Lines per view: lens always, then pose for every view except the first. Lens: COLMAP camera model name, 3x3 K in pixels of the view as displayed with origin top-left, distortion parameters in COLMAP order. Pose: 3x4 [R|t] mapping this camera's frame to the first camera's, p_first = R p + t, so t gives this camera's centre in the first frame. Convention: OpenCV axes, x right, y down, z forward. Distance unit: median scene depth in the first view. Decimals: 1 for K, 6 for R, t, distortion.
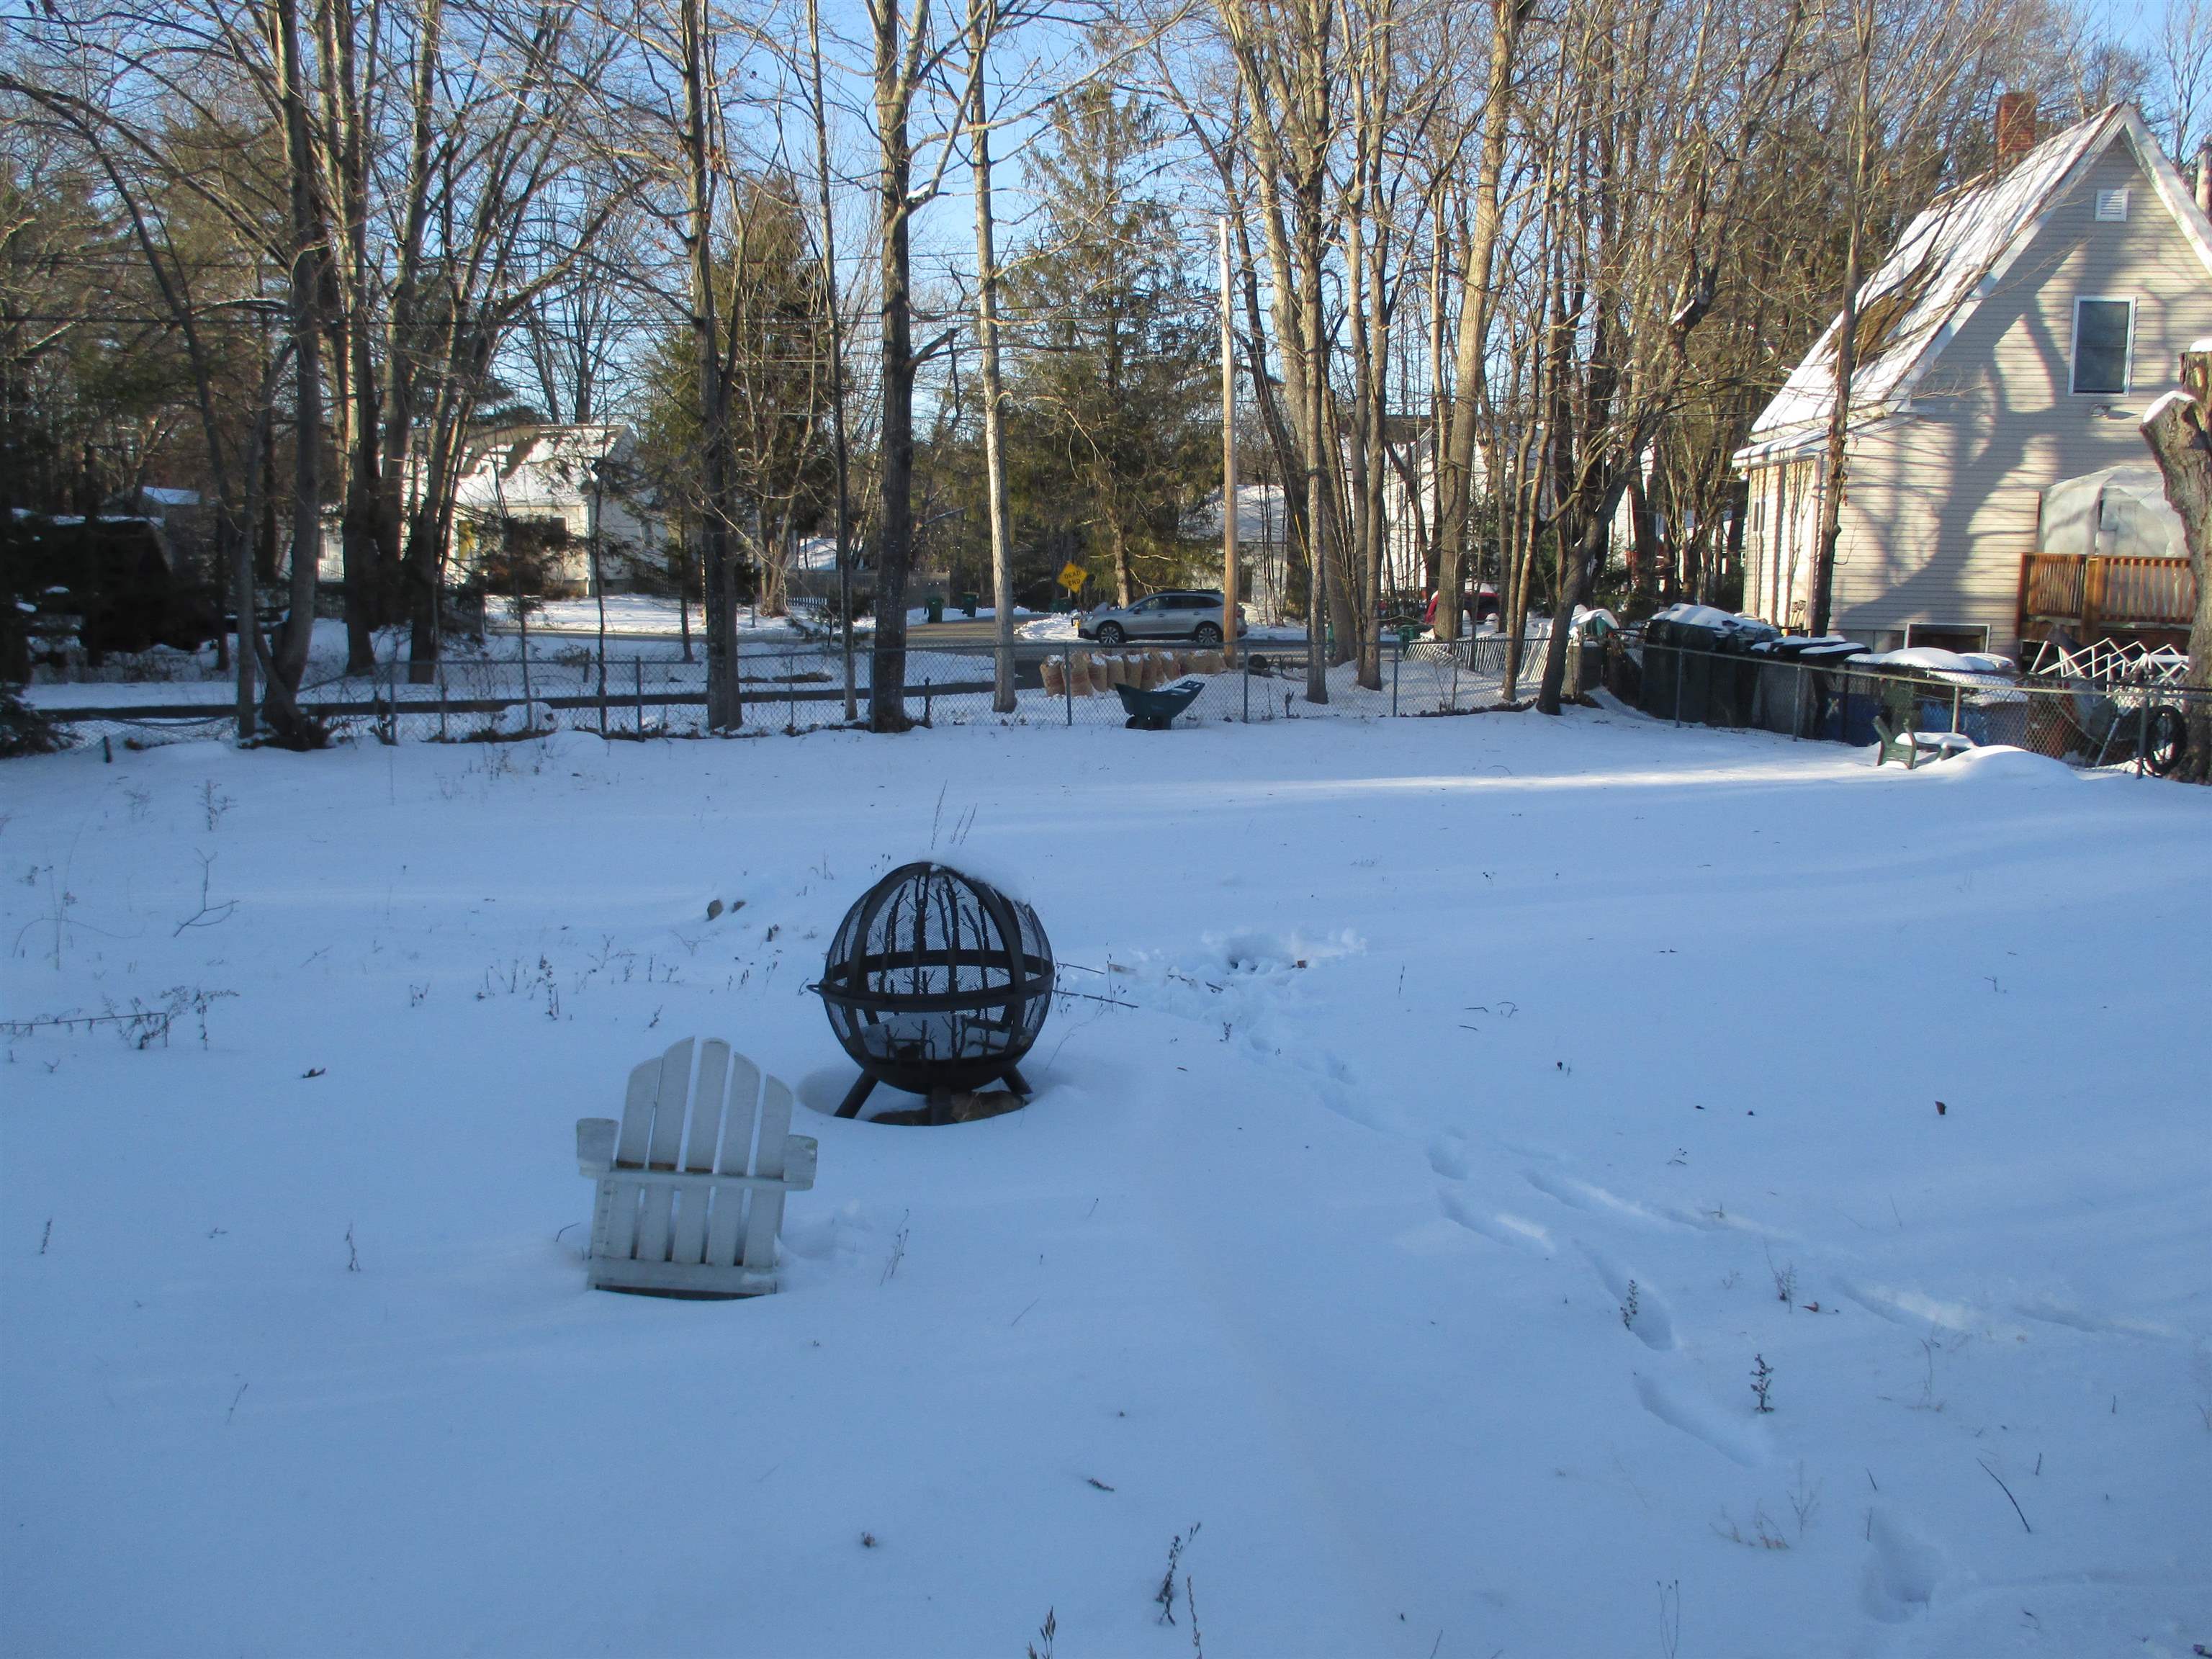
lens RADIAL K [[1814.2, 0, 1095.6], [0, 1814.2, 798.8], [0, 0, 1]] dist [-0.026149, -0.005426]
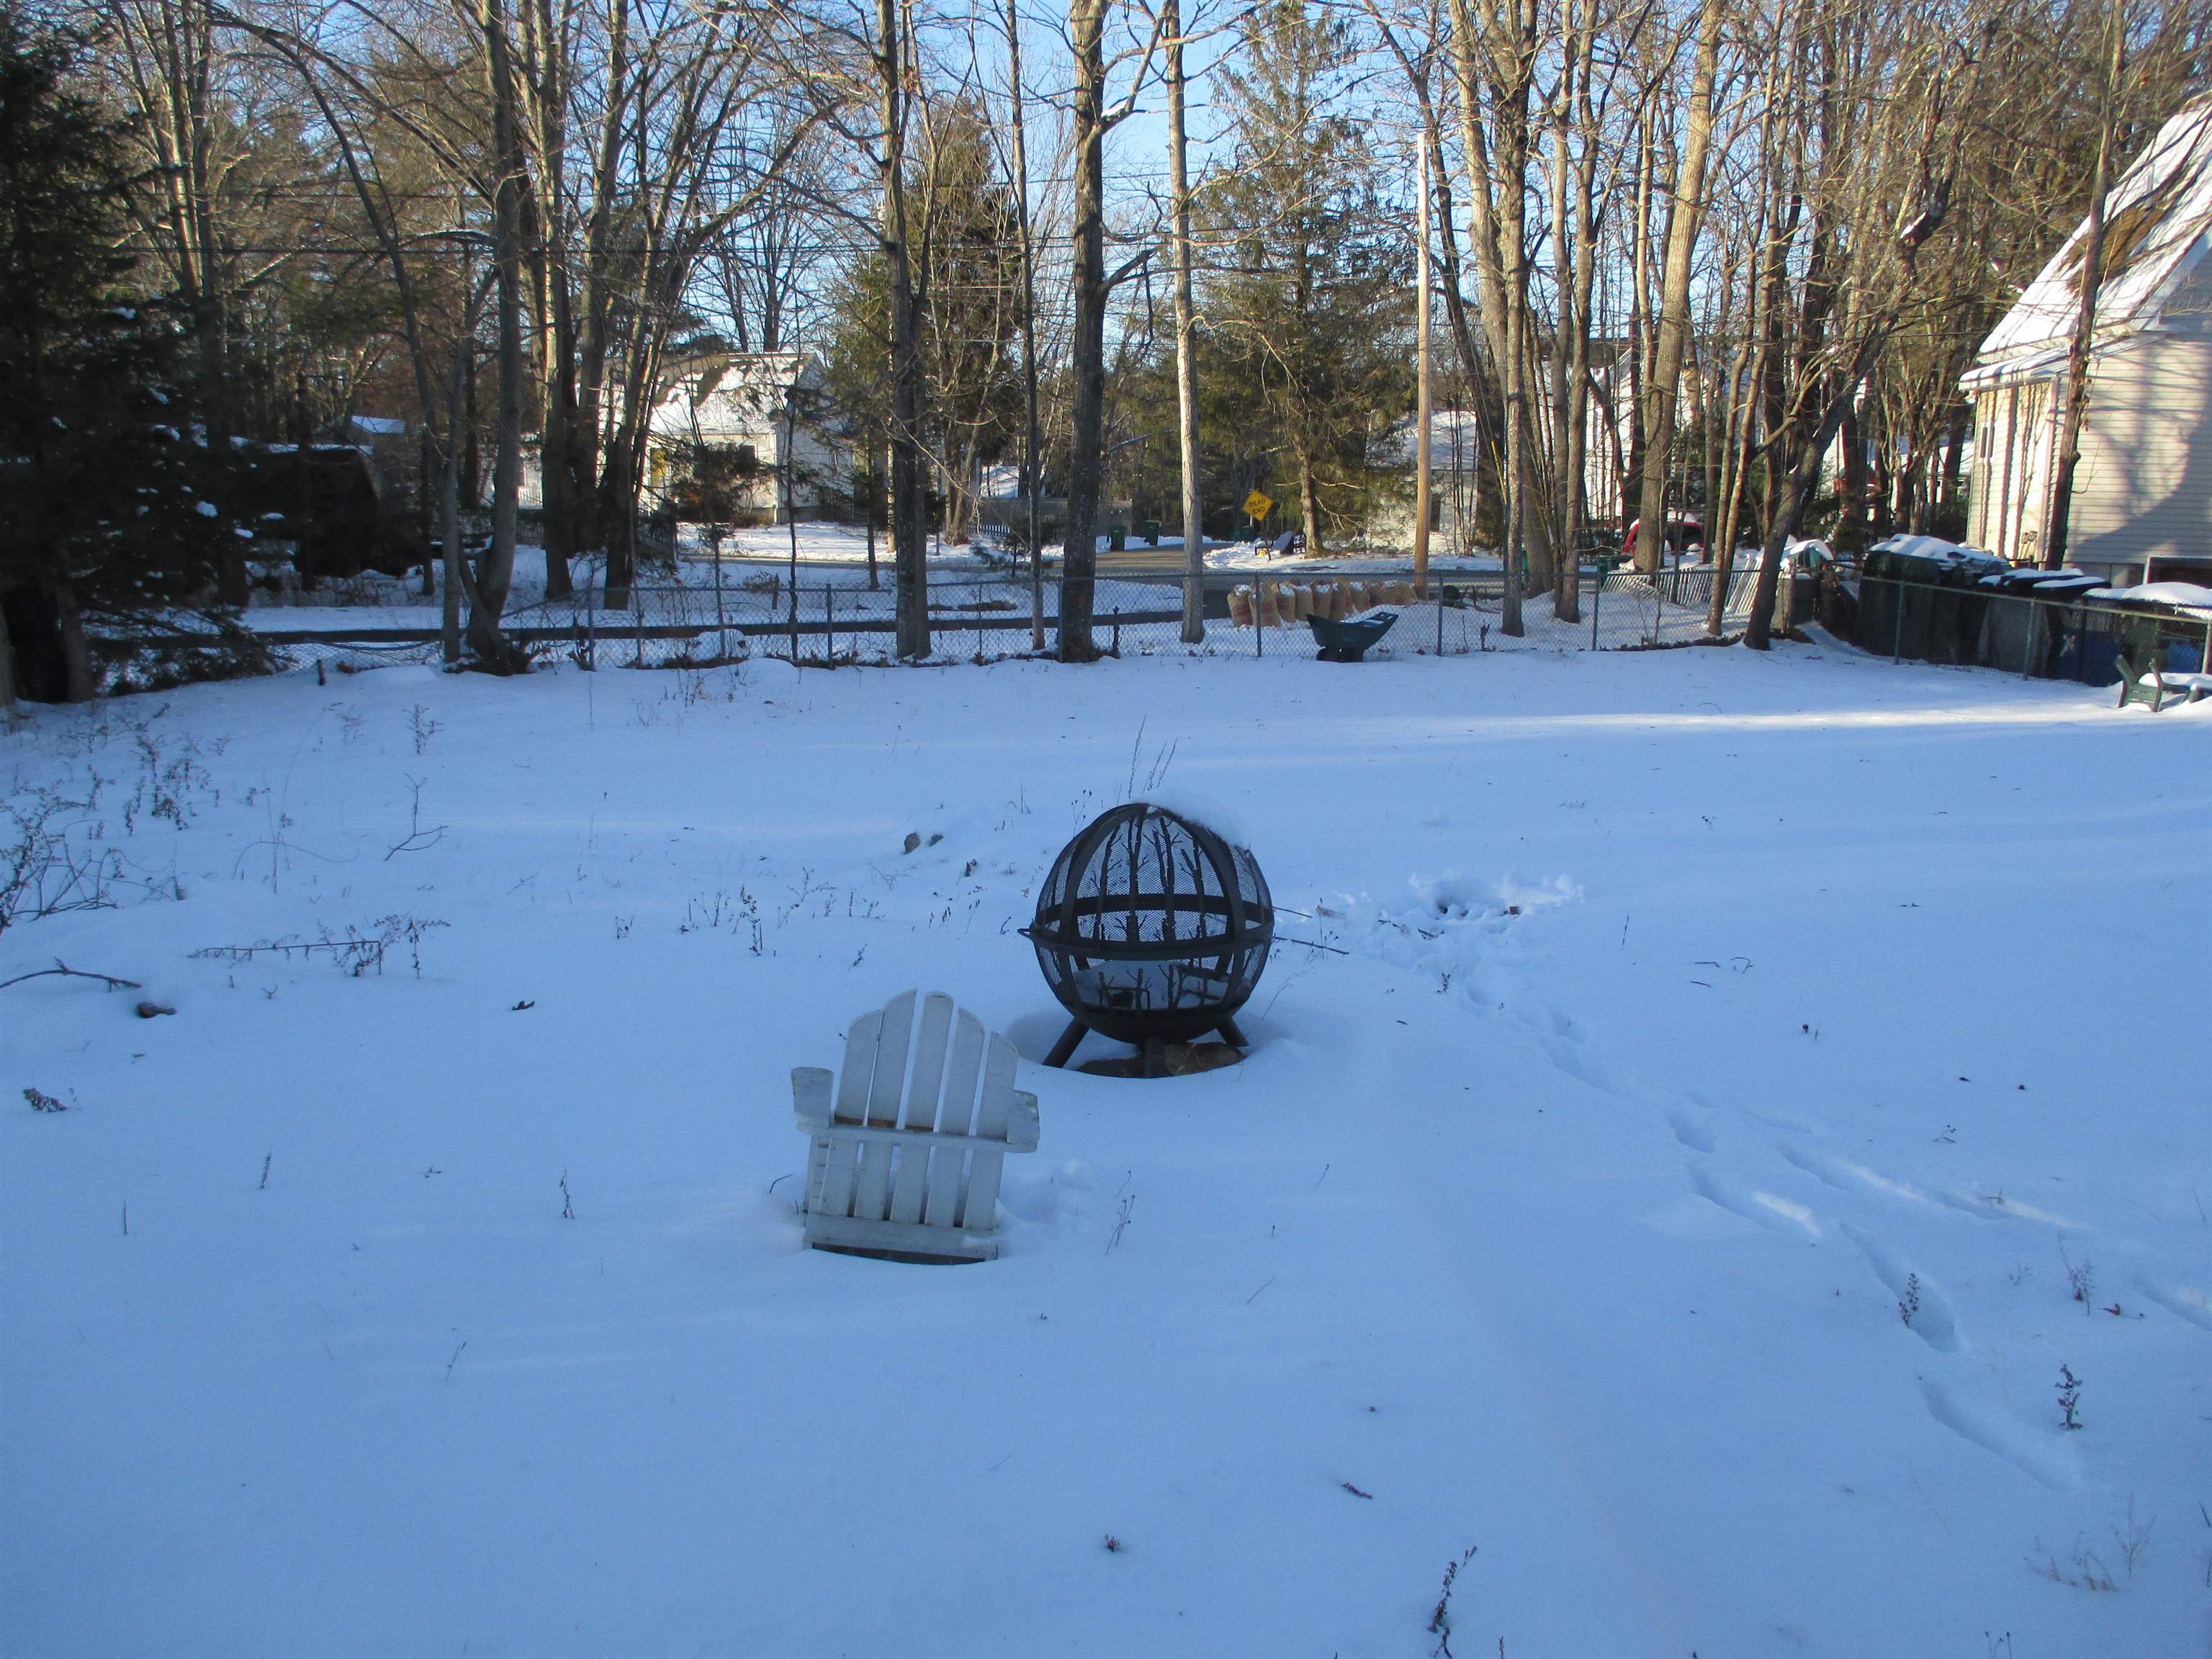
lens RADIAL K [[1814.2, 0, 1100.1], [0, 1814.2, 797.5], [0, 0, 1]] dist [-0.026149, -0.005426]
pose [[0.995443, 0.015841, -0.094036, -0.005748], [-0.012228, 0.999169, 0.038875, -0.001175], [0.094574, -0.037548, 0.994809, 0.009863]]
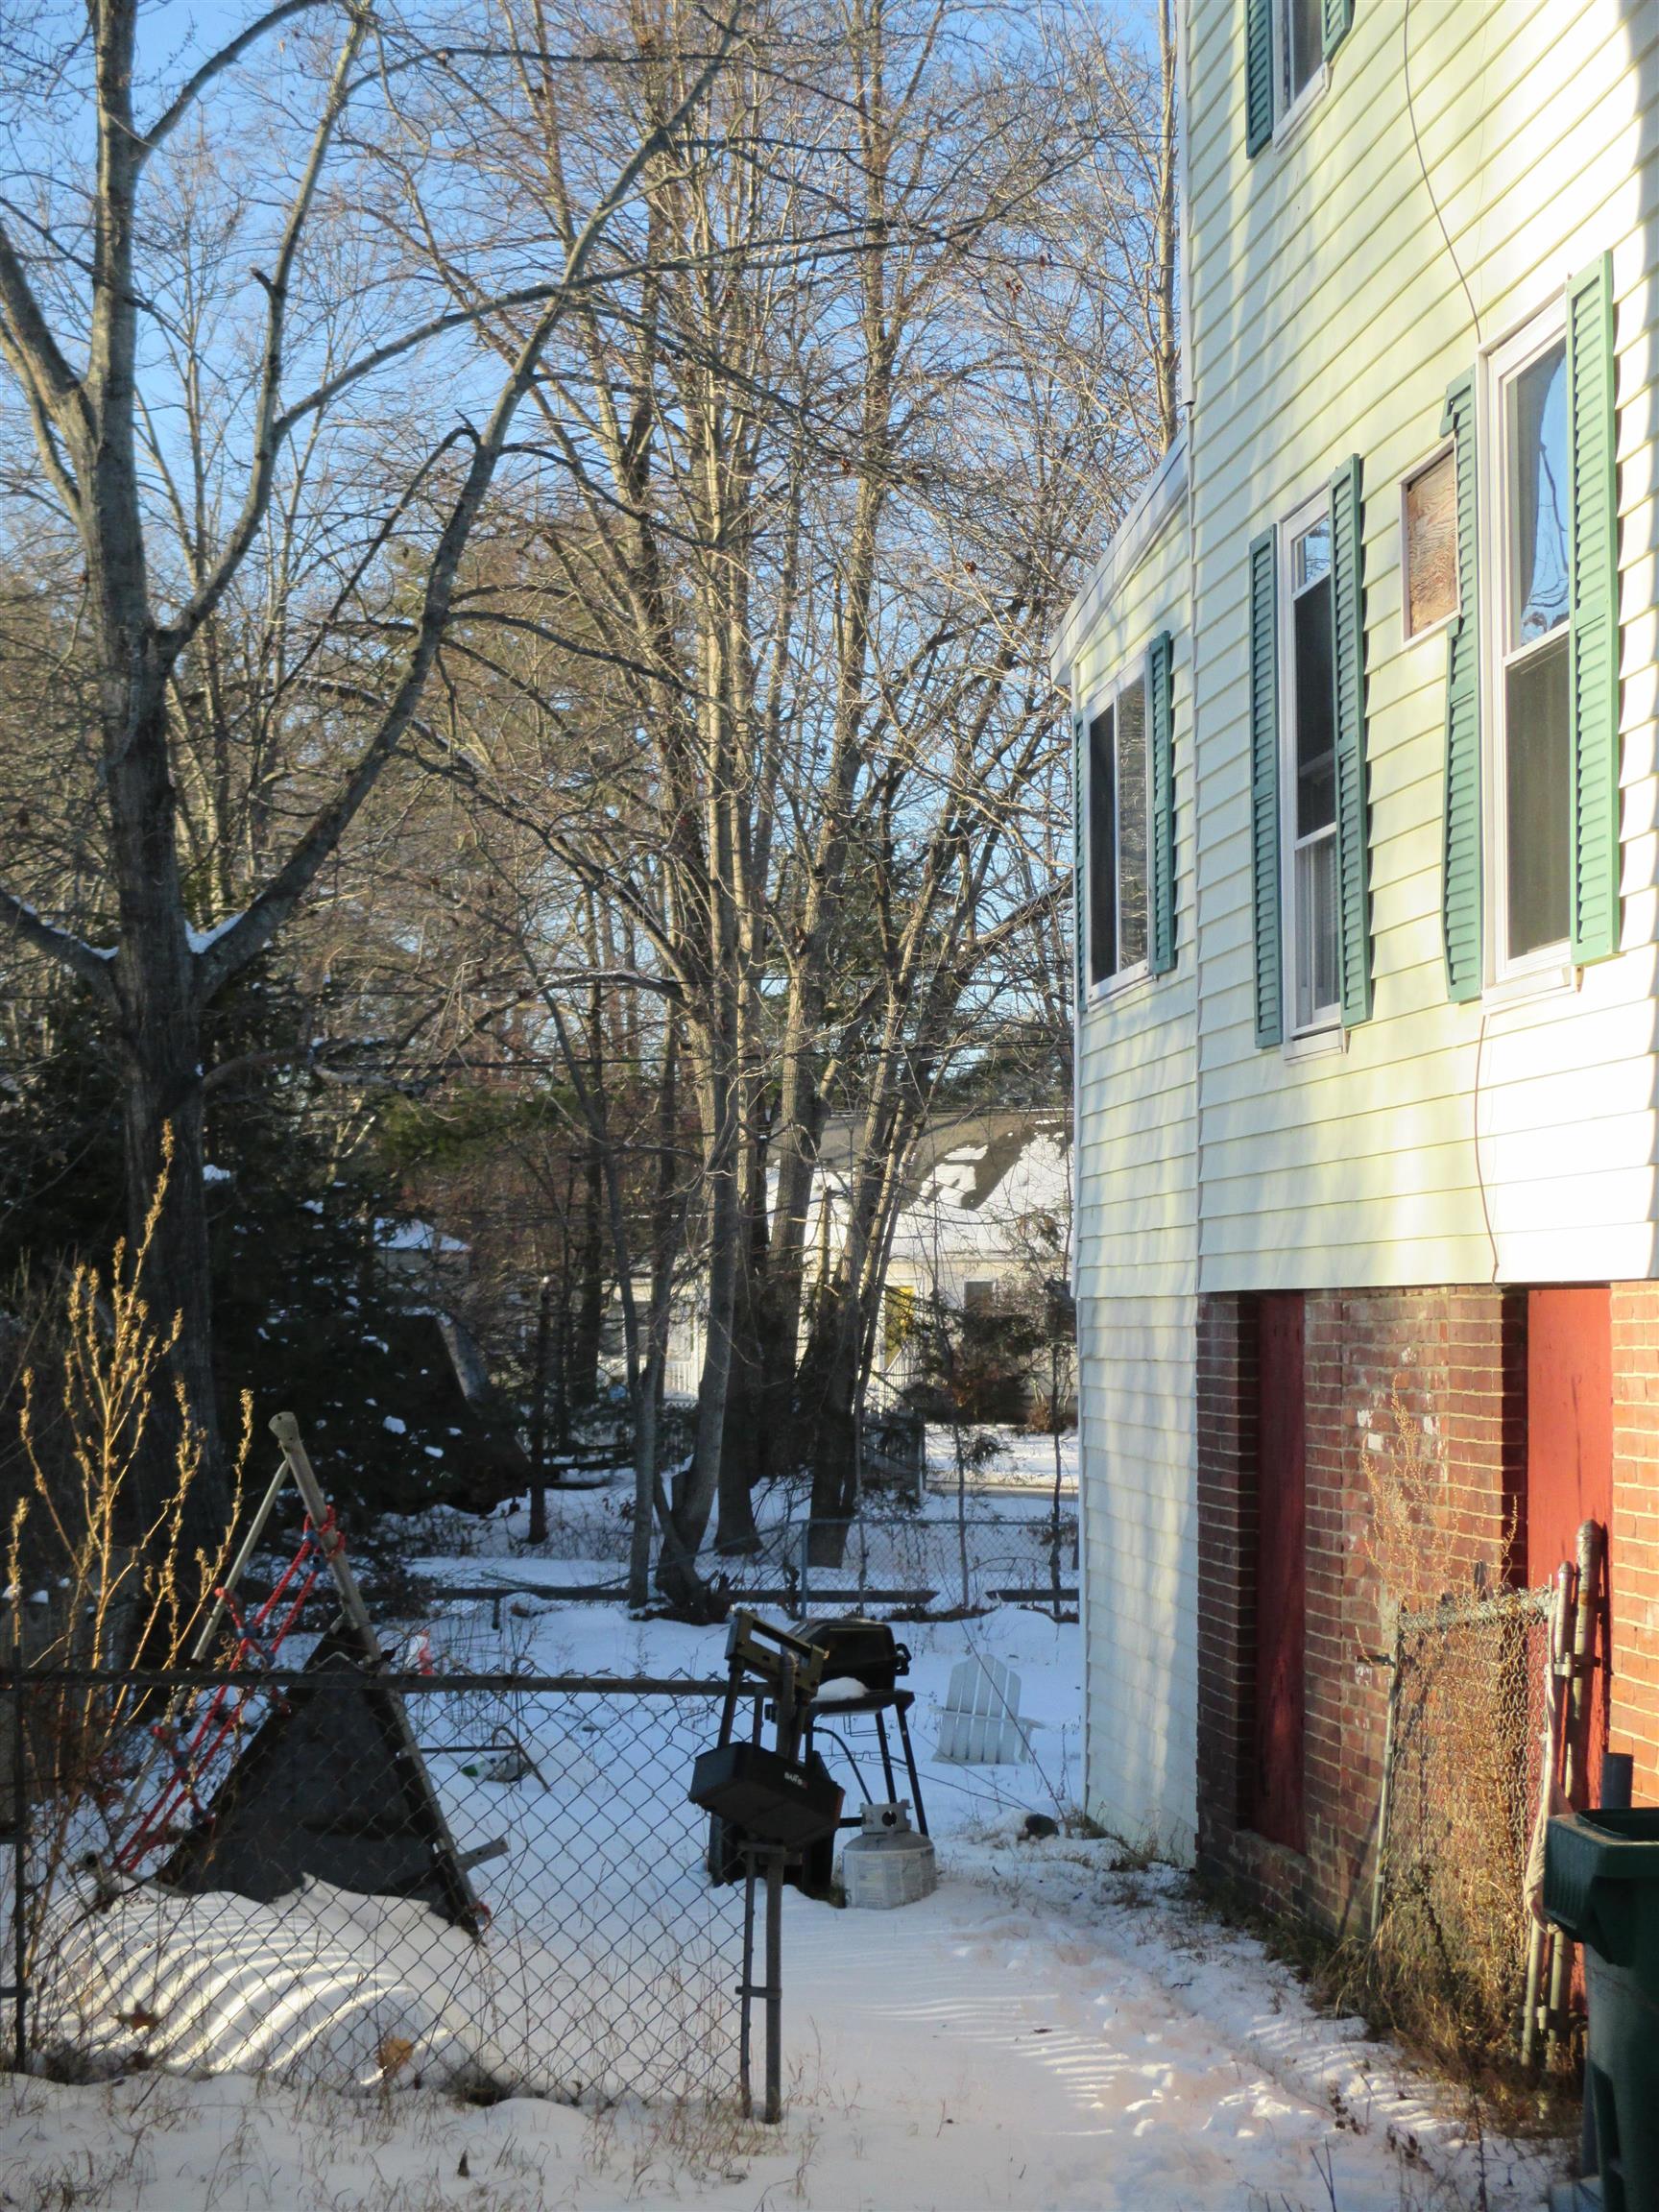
lens RADIAL K [[4415.1, 0, 826.9], [0, 4415.1, 1109.0], [0, 0, 1]] dist [-0.180778, 0.000000]
pose [[0.939611, -0.025143, -0.341319, 0.214536], [-0.036439, 0.984279, -0.172818, 0.060185], [0.340298, 0.174819, 0.923924, -0.613505]]
